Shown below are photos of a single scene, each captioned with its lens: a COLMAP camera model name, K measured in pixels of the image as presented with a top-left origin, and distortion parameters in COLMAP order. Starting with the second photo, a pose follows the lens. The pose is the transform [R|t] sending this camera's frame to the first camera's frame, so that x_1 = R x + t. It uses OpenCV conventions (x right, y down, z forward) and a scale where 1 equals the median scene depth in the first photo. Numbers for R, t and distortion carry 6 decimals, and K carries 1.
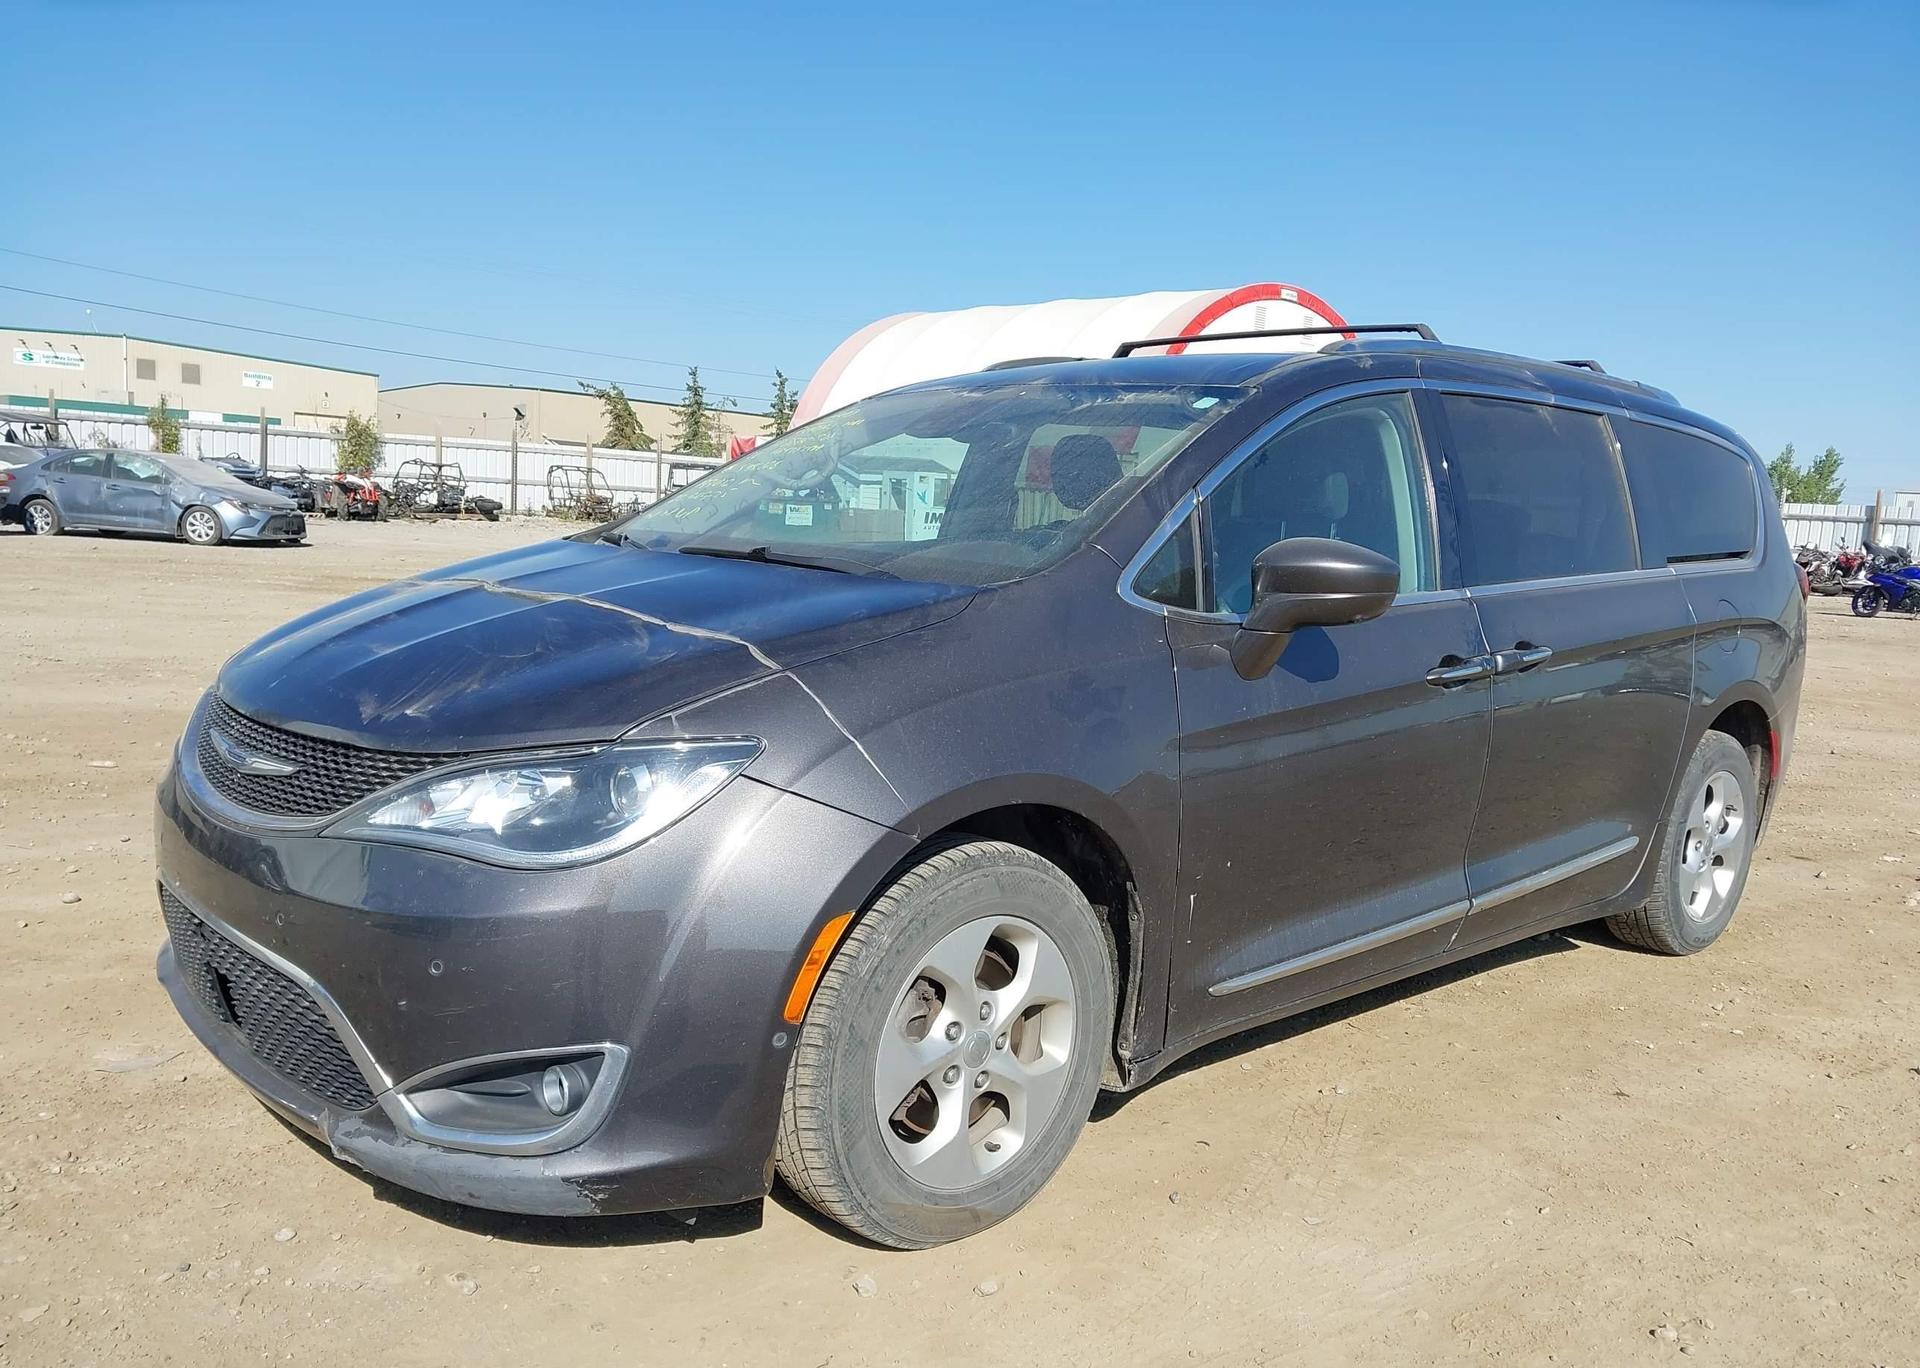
lens RADIAL K [[1540.0, 0, 963.5], [0, 1540.0, 695.2], [0, 0, 1]] dist [0.066062, -0.103674]
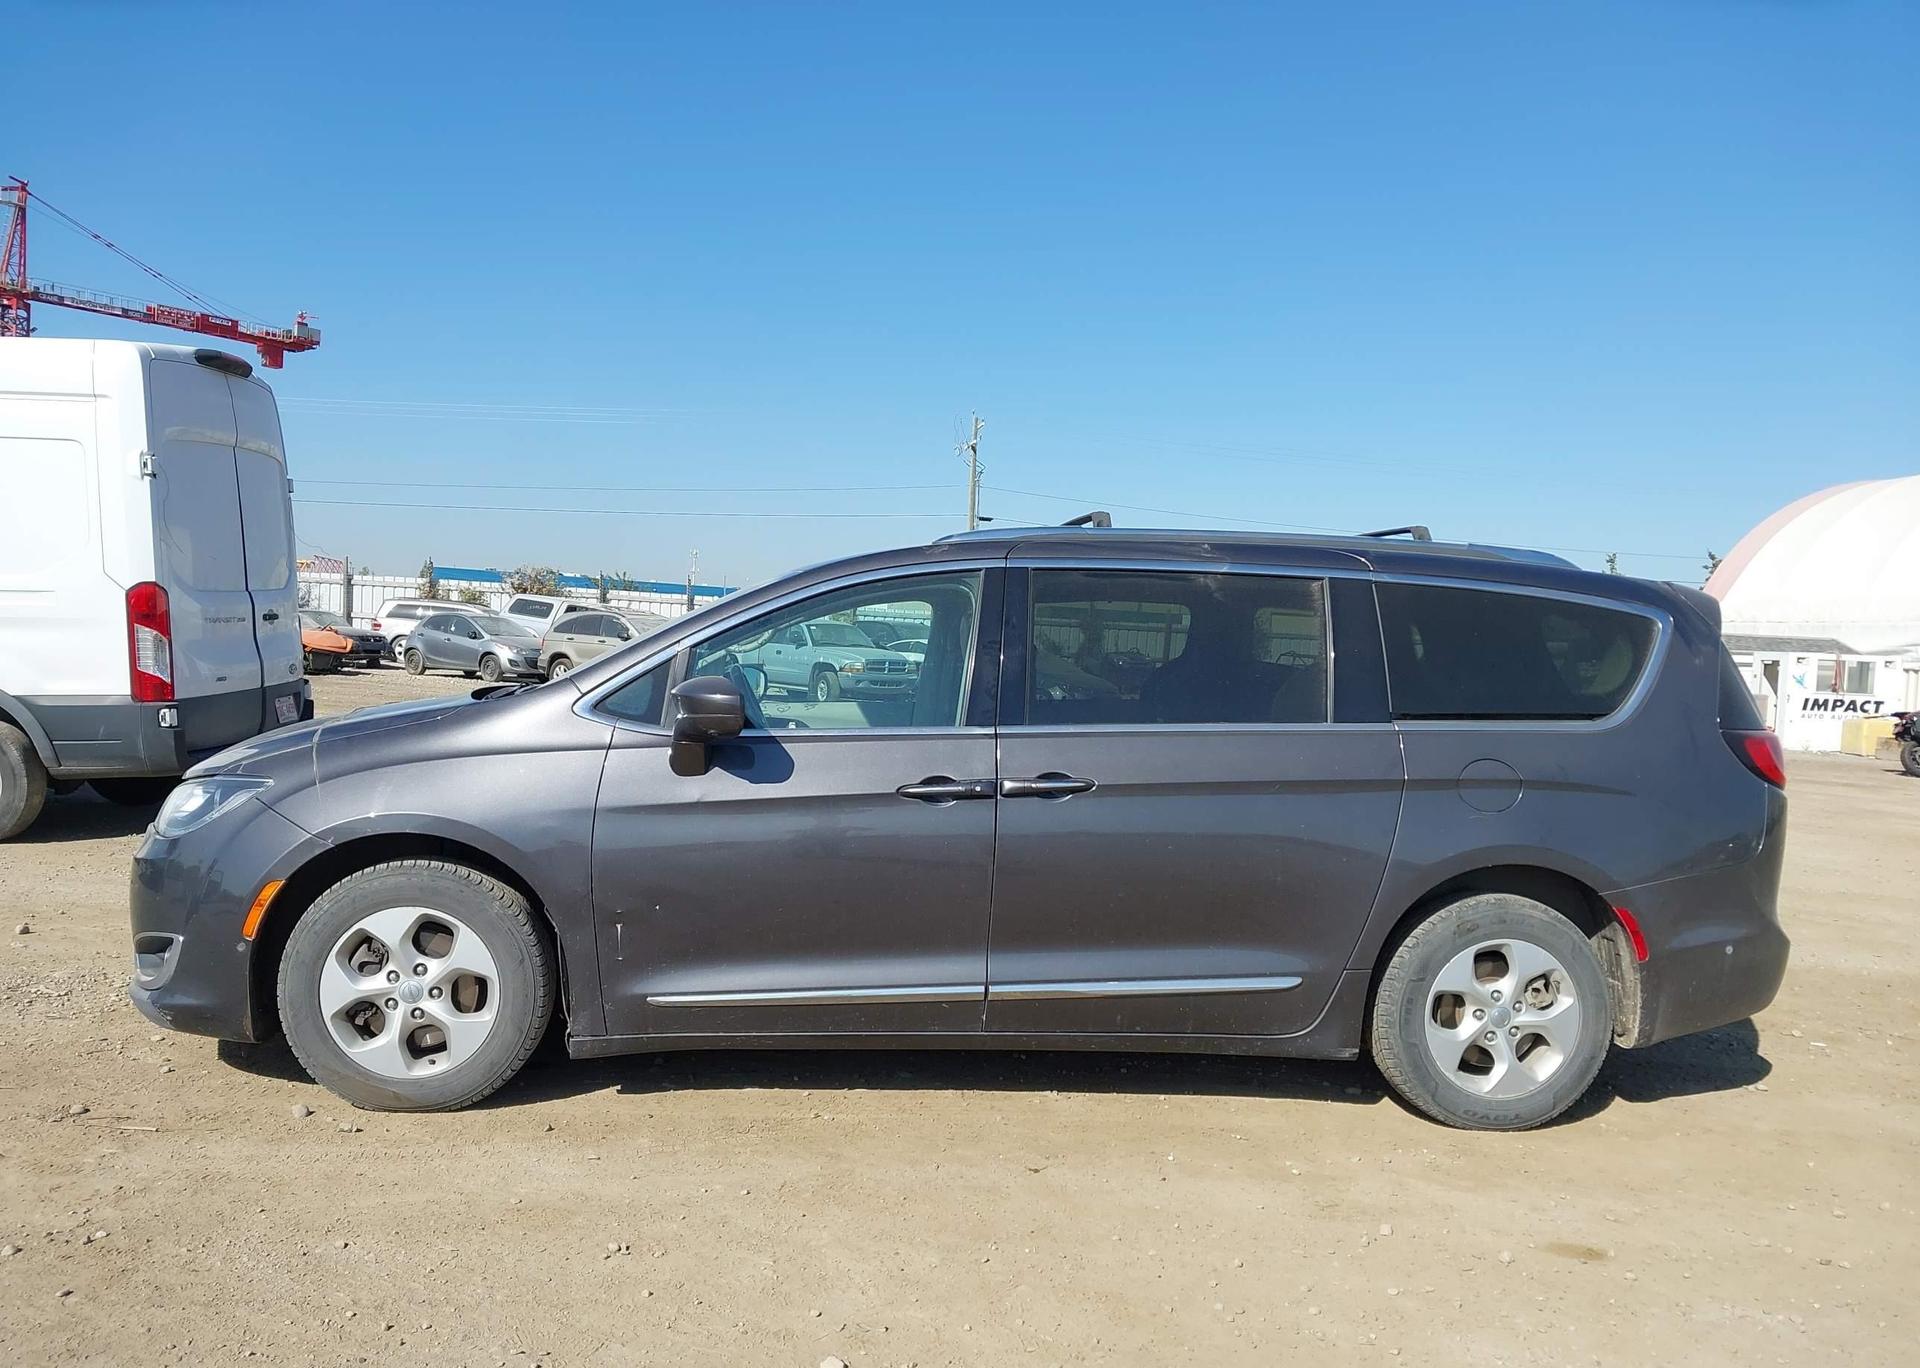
lens RADIAL K [[1540.0, 0, 957.7], [0, 1540.0, 668.3], [0, 0, 1]] dist [0.066062, -0.103674]
pose [[0.786007, -0.006880, -0.618179, 0.887928], [-0.079559, 0.990497, -0.112183, 0.019743], [0.613077, 0.137359, 0.777991, 0.028364]]
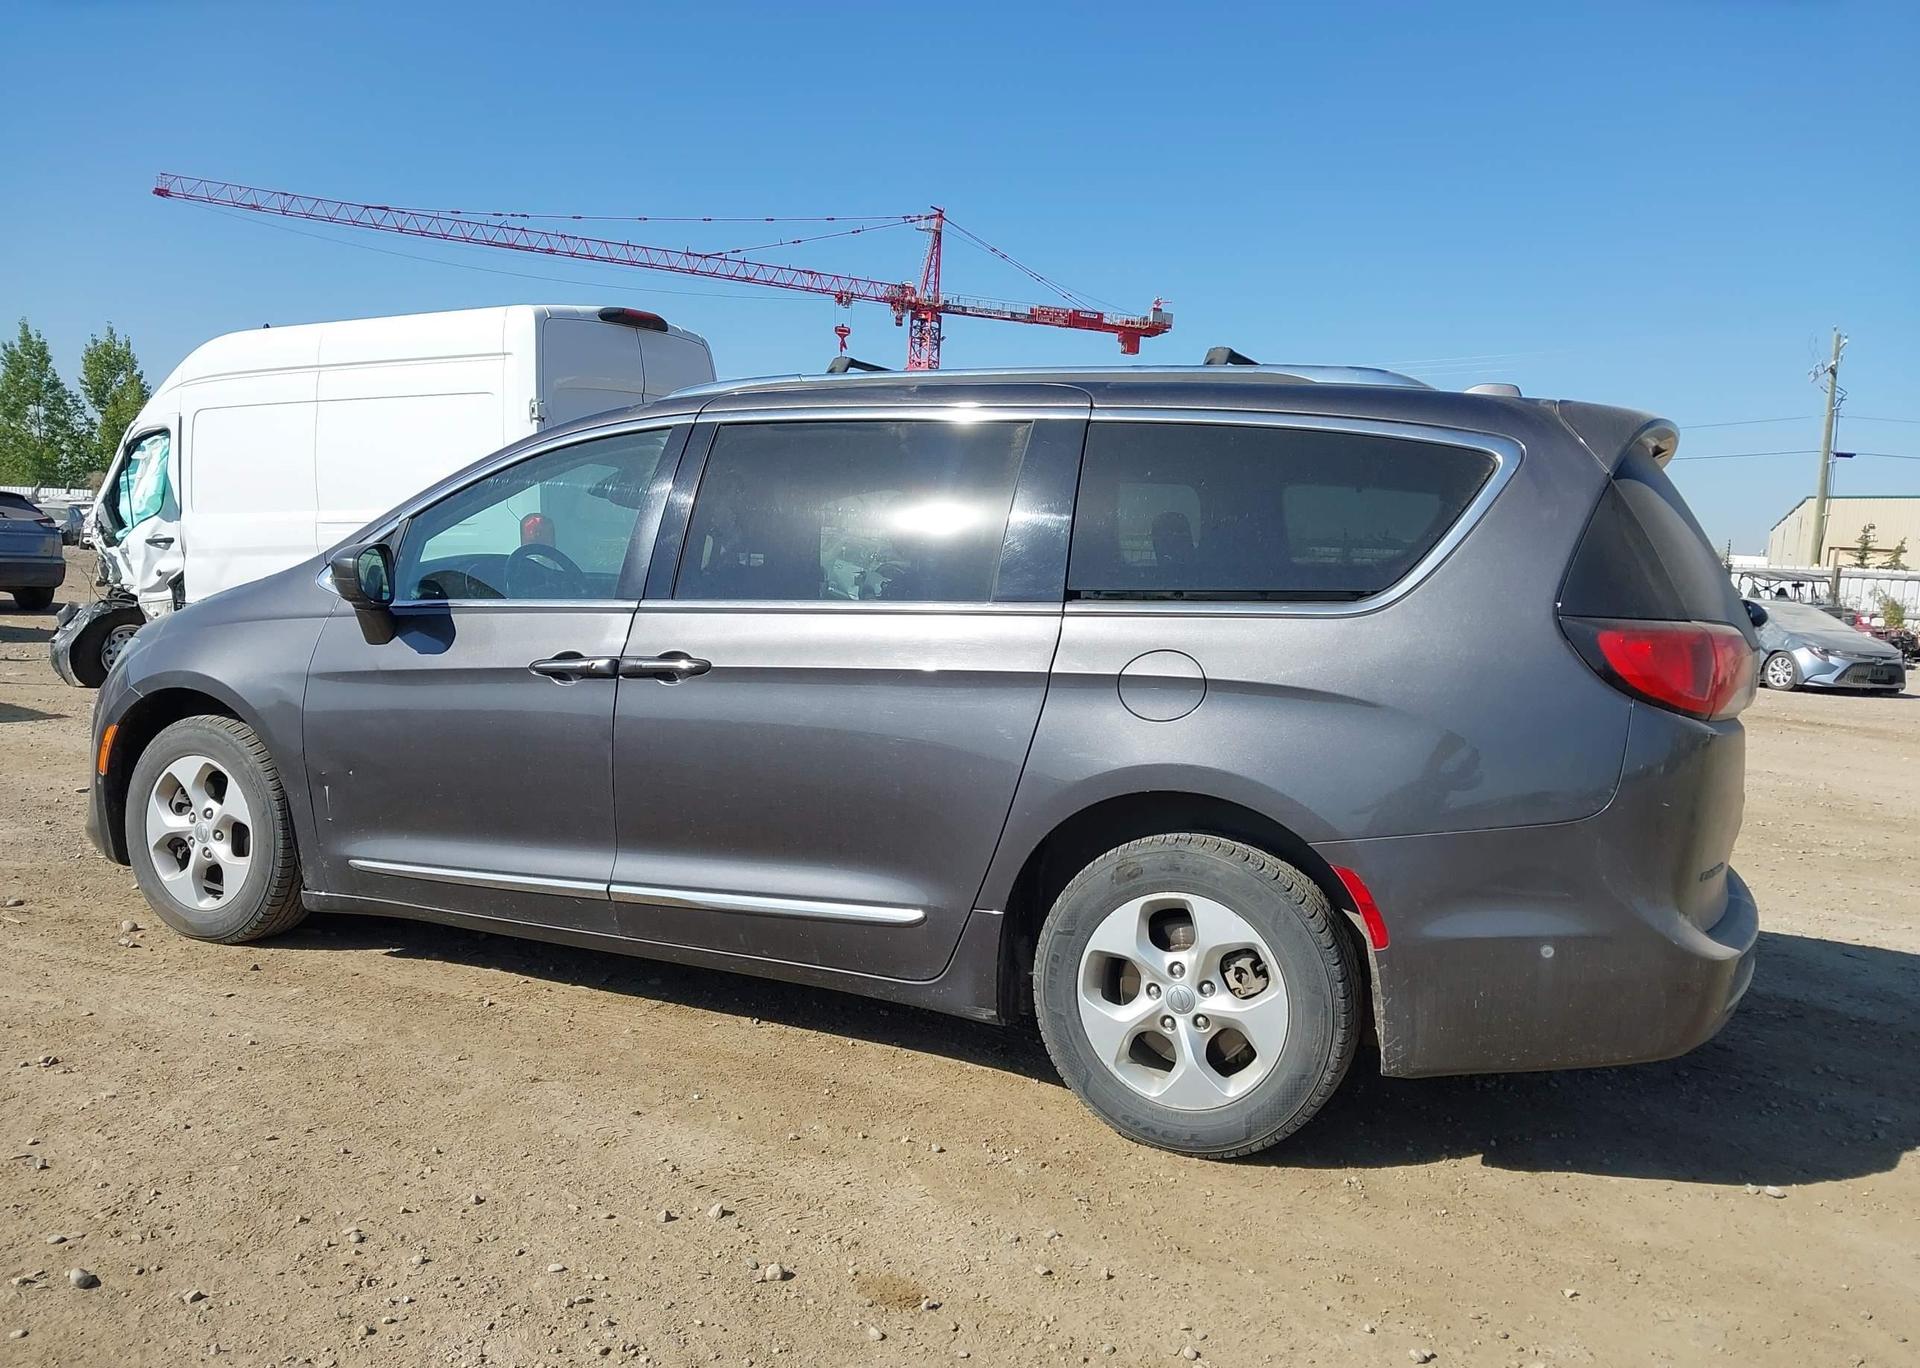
lens RADIAL K [[1540.0, 0, 960.8], [0, 1540.0, 695.7], [0, 0, 1]] dist [0.066062, -0.103674]
pose [[0.330571, 0.035988, -0.943095, 1.212185], [-0.143434, 0.989581, -0.012514, -0.018359], [0.932818, 0.139409, 0.332289, 0.730904]]
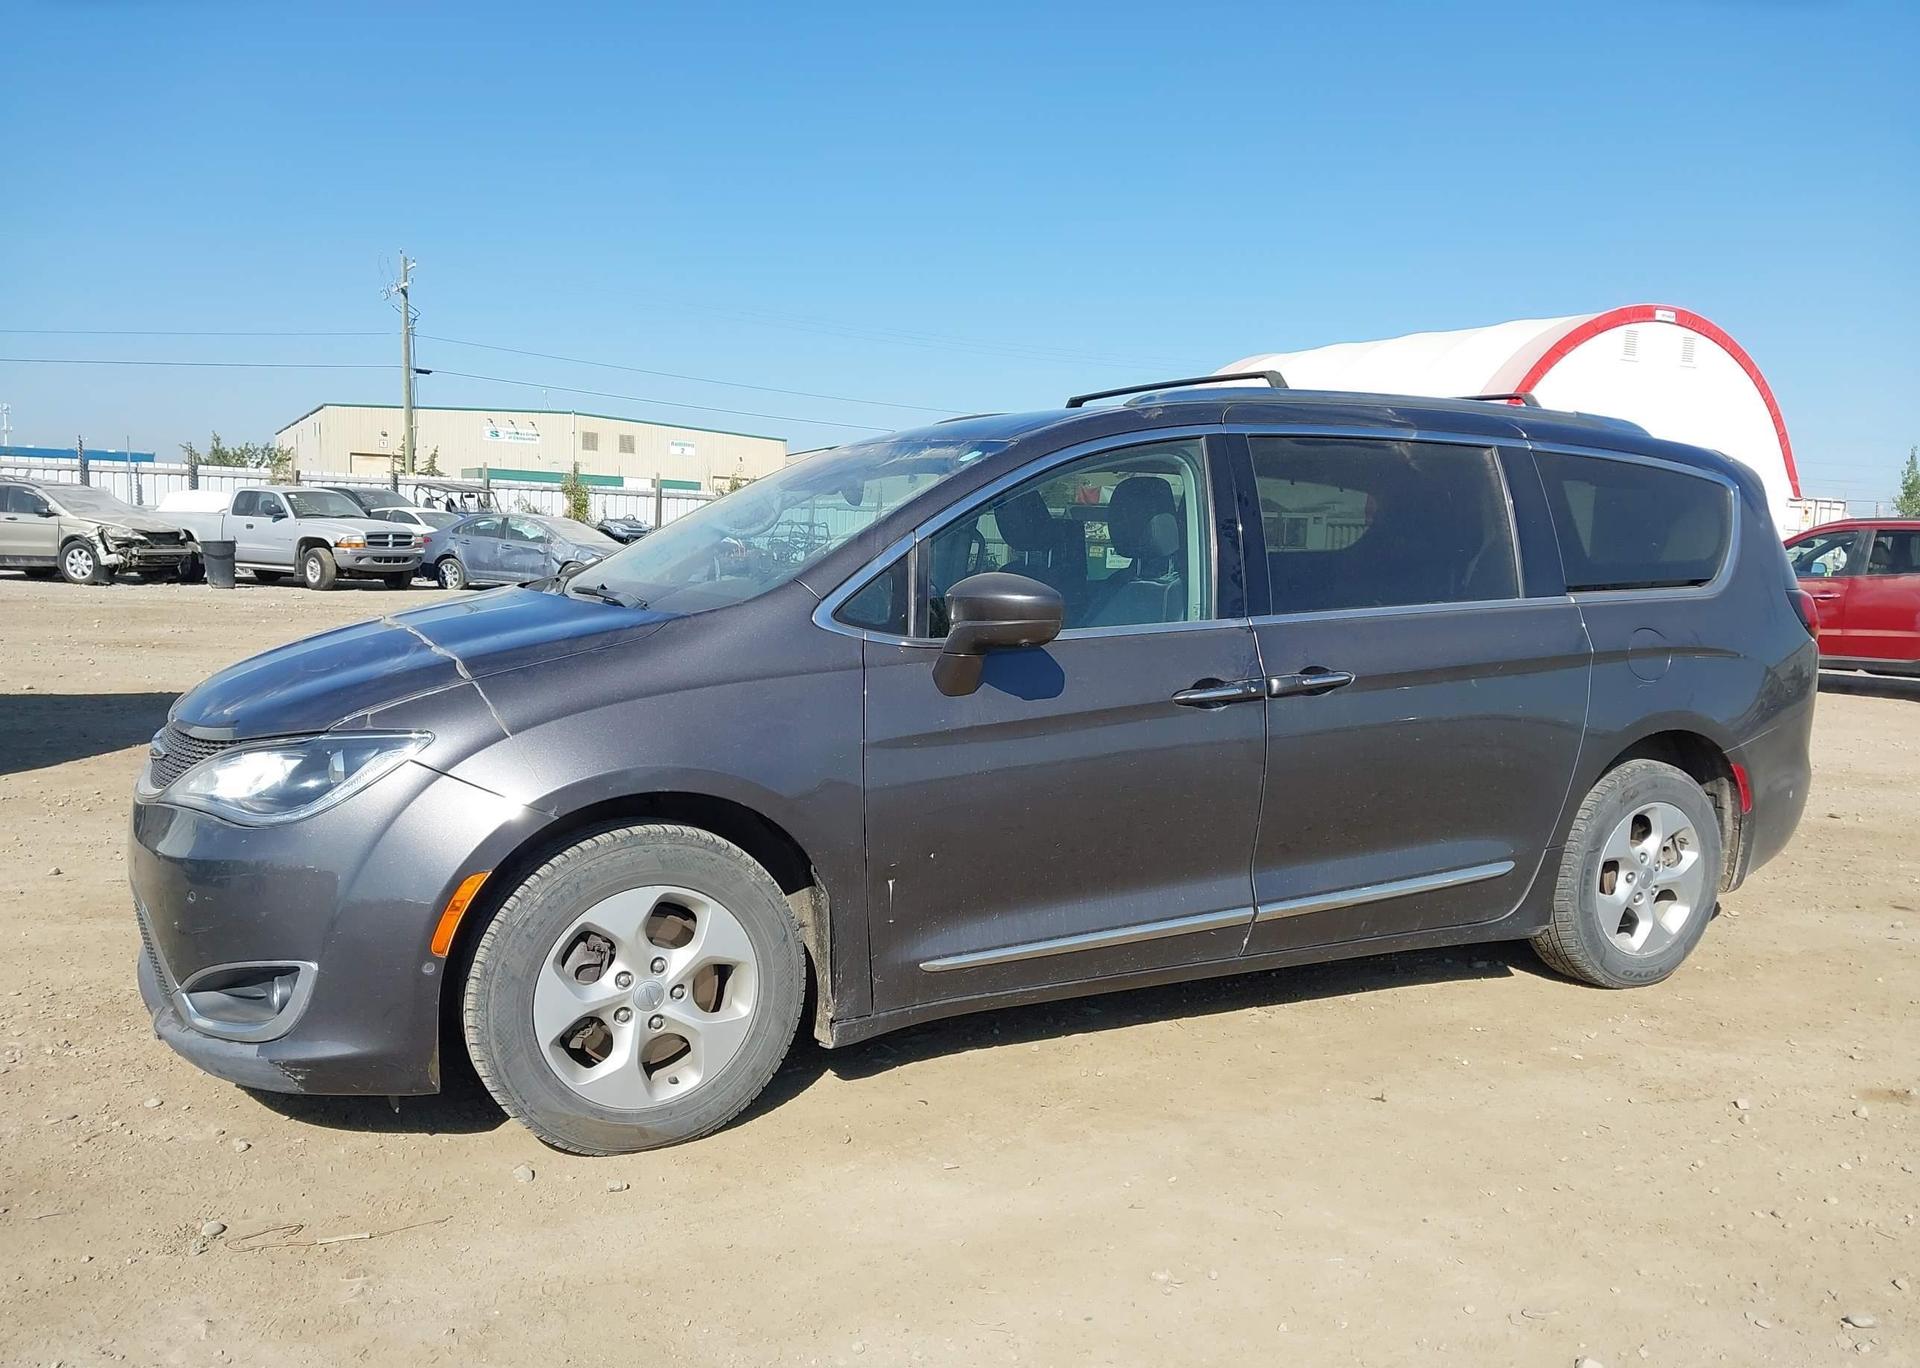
lens RADIAL K [[1540.0, 0, 964.3], [0, 1540.0, 694.6], [0, 0, 1]] dist [0.066062, -0.103674]
pose [[0.965352, 0.004908, -0.260904, 0.344787], [-0.012570, 0.999537, -0.027706, 0.014387], [0.260647, 0.030025, 0.964967, -0.071152]]
